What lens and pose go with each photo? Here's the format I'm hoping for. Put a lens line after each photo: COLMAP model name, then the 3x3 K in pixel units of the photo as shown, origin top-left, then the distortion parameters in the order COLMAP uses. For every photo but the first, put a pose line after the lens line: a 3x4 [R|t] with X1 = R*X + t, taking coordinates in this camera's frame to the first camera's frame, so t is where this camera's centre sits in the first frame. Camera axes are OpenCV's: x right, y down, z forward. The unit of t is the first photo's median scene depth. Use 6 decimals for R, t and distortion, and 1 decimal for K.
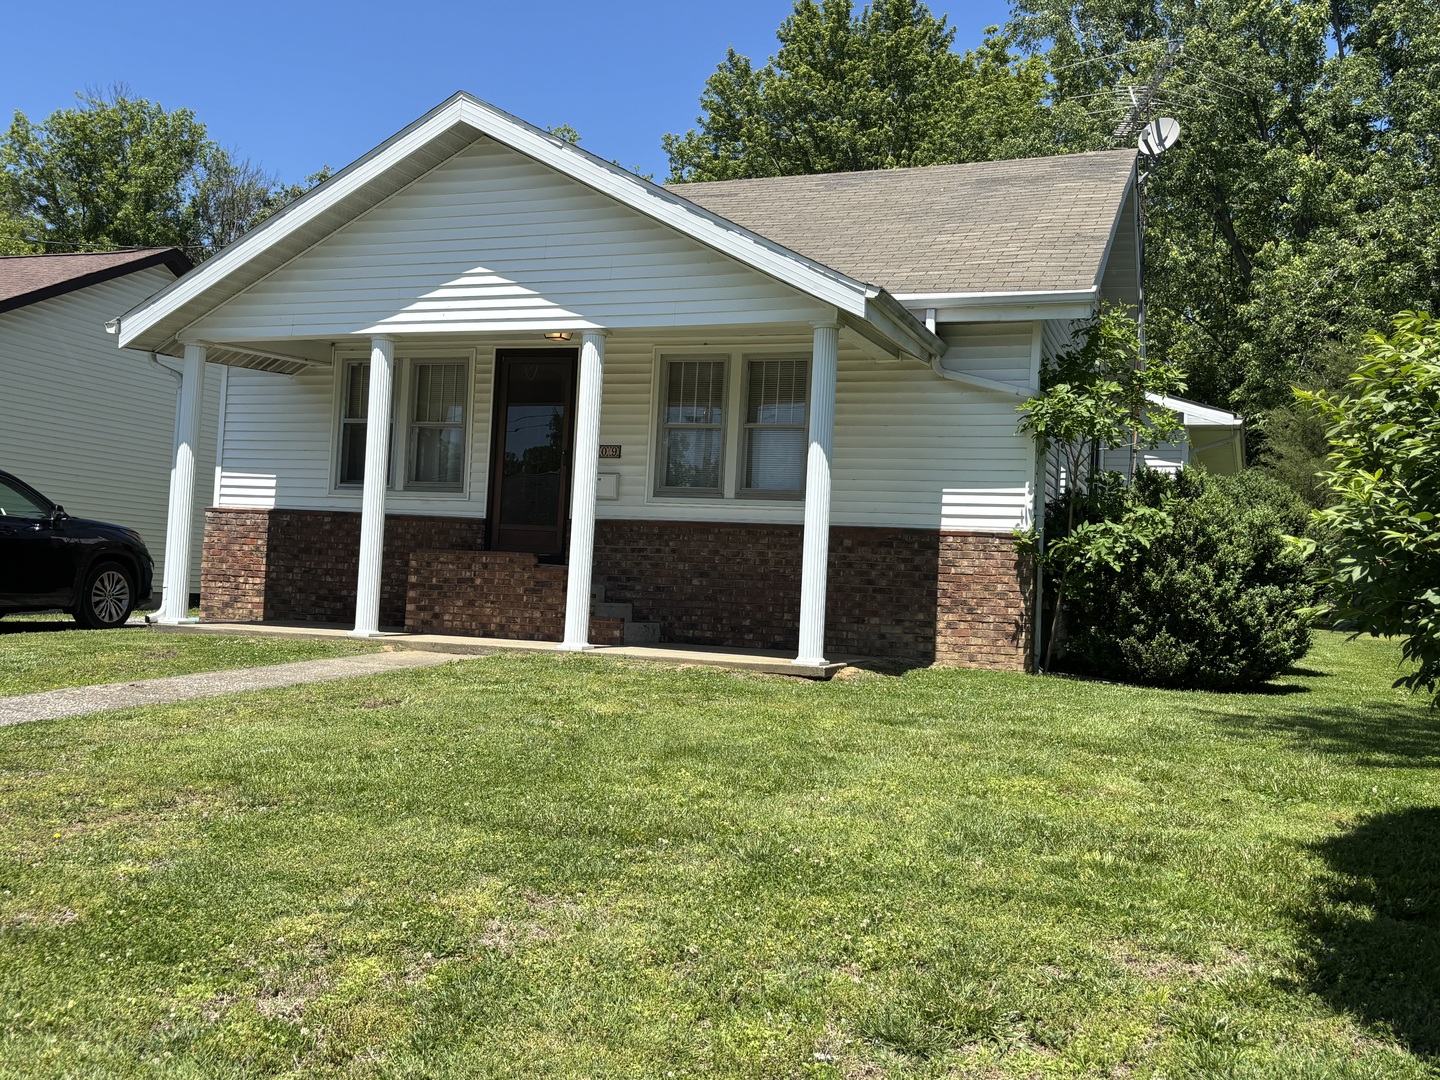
lens RADIAL K [[1353.9, 0, 716.7], [0, 1353.9, 533.0], [0, 0, 1]] dist [0.154990, -0.432298]
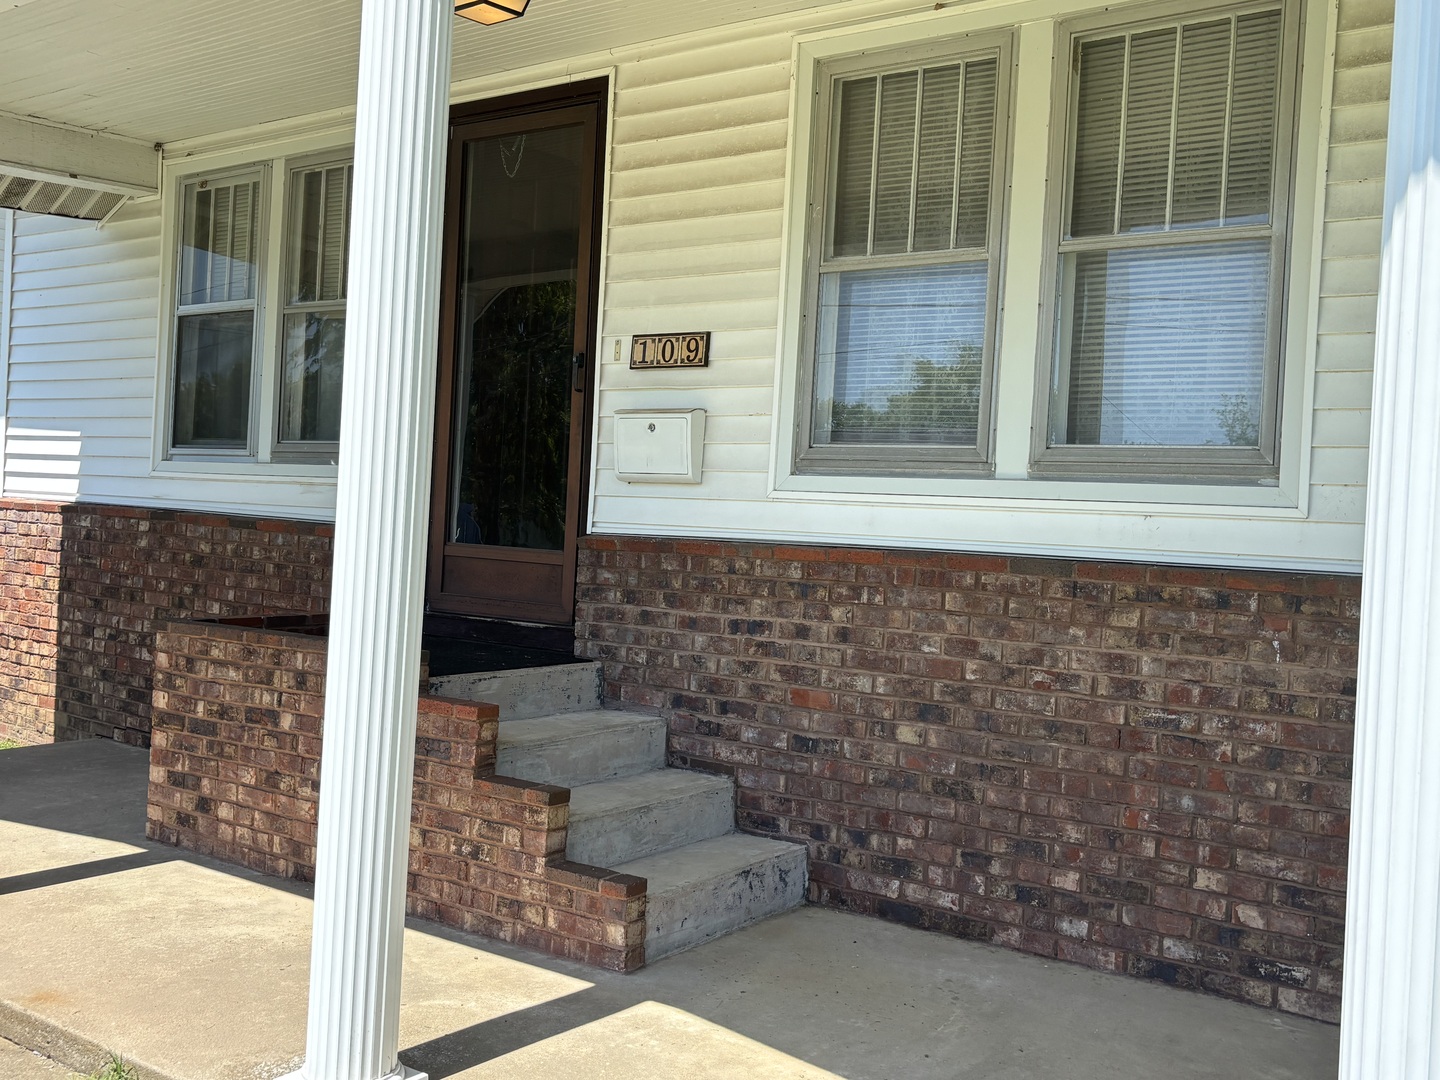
lens RADIAL K [[1368.6, 0, 711.0], [0, 1368.6, 533.1], [0, 0, 1]] dist [0.134907, -0.425918]
pose [[0.965225, -0.001106, -0.261420, 0.026178], [0.011276, 0.999237, 0.037405, -0.025893], [0.261179, -0.039052, 0.964500, 0.678021]]
